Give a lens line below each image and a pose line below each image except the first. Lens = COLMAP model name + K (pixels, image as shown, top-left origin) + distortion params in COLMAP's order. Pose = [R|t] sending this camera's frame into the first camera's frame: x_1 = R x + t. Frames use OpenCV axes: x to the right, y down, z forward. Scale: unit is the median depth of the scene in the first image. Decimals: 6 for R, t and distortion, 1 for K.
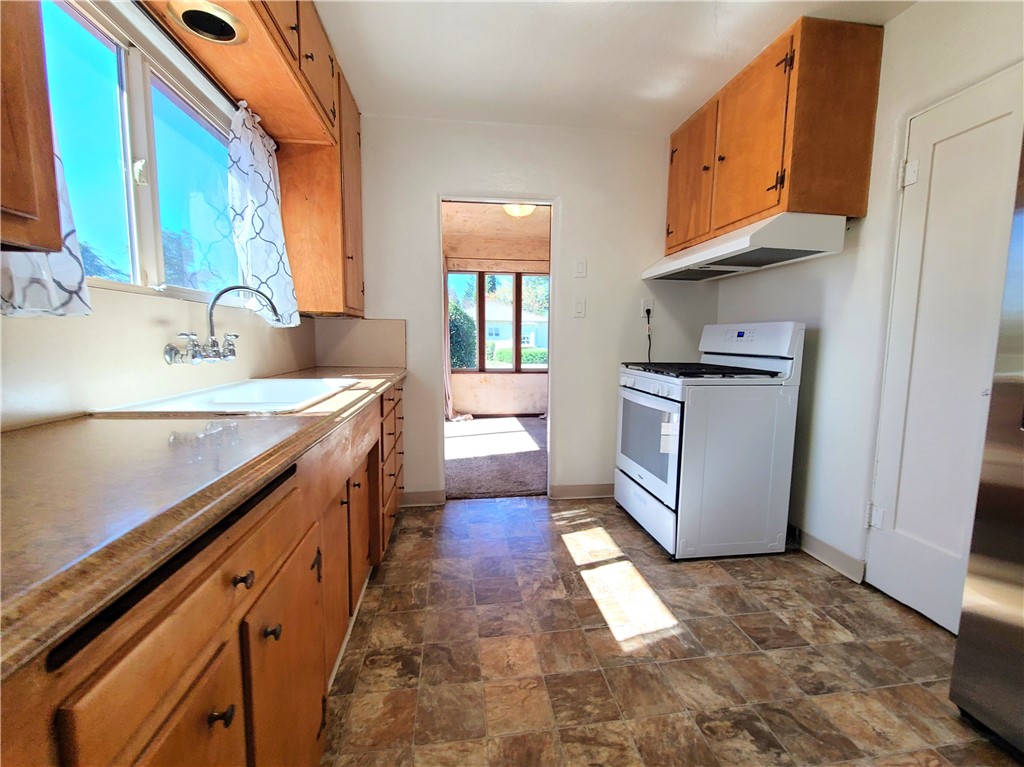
lens RADIAL K [[425.5, 0, 509.6], [0, 425.5, 382.5], [0, 0, 1]] dist [0.000602, -0.002806]
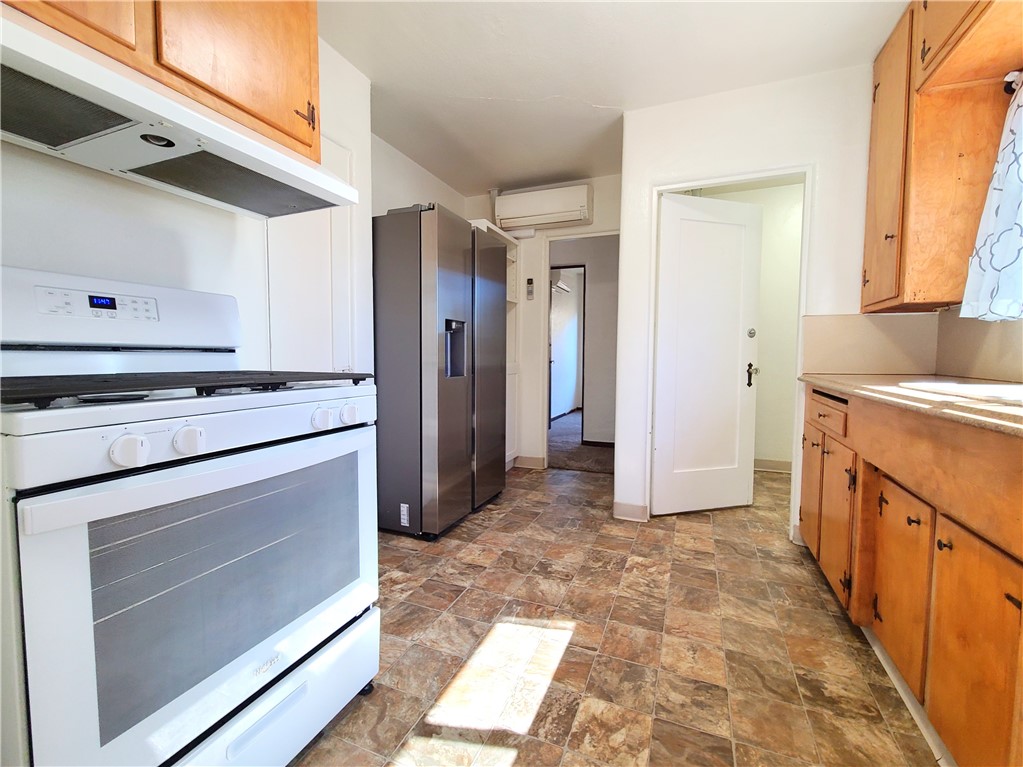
lens RADIAL K [[439.5, 0, 517.0], [0, 439.5, 380.0], [0, 0, 1]] dist [0.000229, -0.002717]
pose [[-0.868659, -0.040827, 0.493725, -0.107819], [0.038575, 0.987999, 0.149569, -0.121330], [-0.493906, 0.148970, -0.856659, 1.736968]]
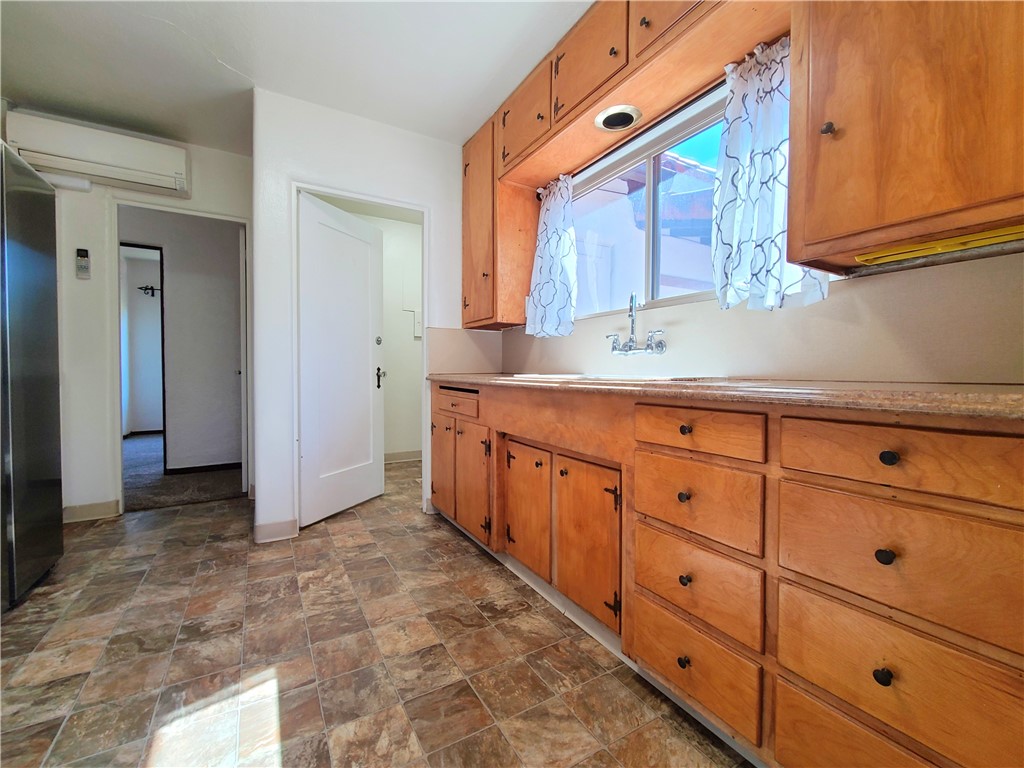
lens RADIAL K [[425.5, 0, 508.2], [0, 425.5, 380.4], [0, 0, 1]] dist [0.000602, -0.002806]
pose [[-0.922778, -0.004157, -0.385310, 0.147719], [-0.052552, 0.991956, 0.115156, -0.081845], [0.381732, 0.126512, -0.915574, 1.739883]]
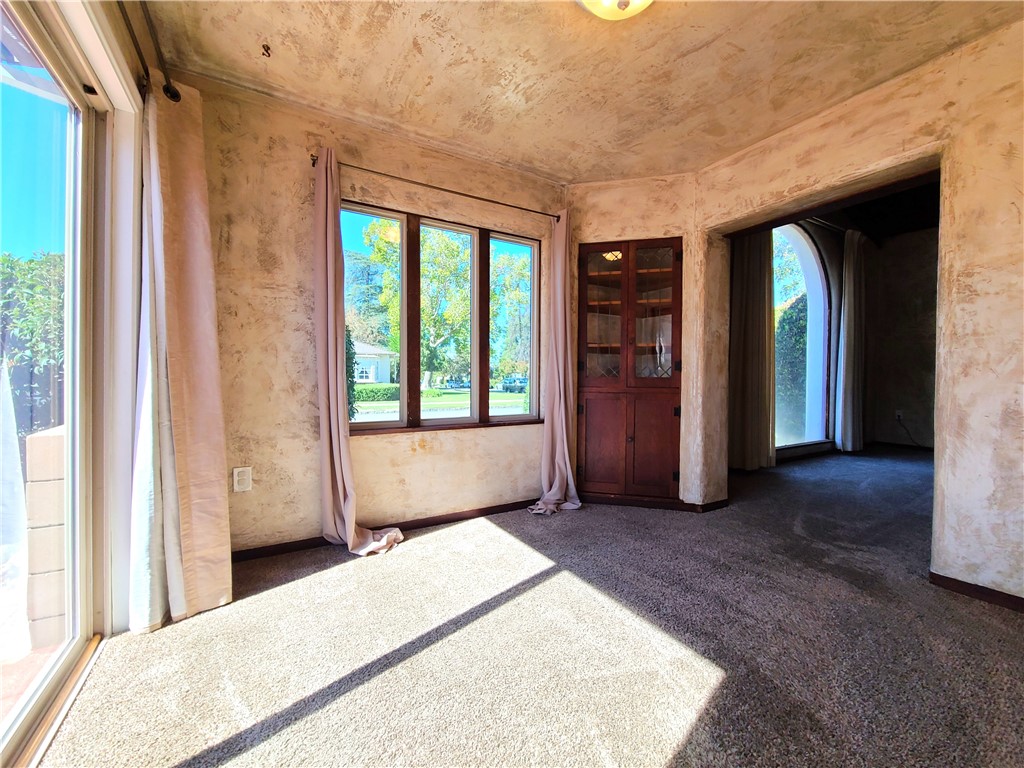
lens RADIAL K [[425.5, 0, 515.9], [0, 425.5, 383.1], [0, 0, 1]] dist [0.000602, -0.002806]
pose [[0.916356, -0.012737, 0.400163, -0.172316], [0.047019, 0.996001, -0.075969, -0.038276], [-0.397595, 0.088430, 0.913290, 0.609787]]
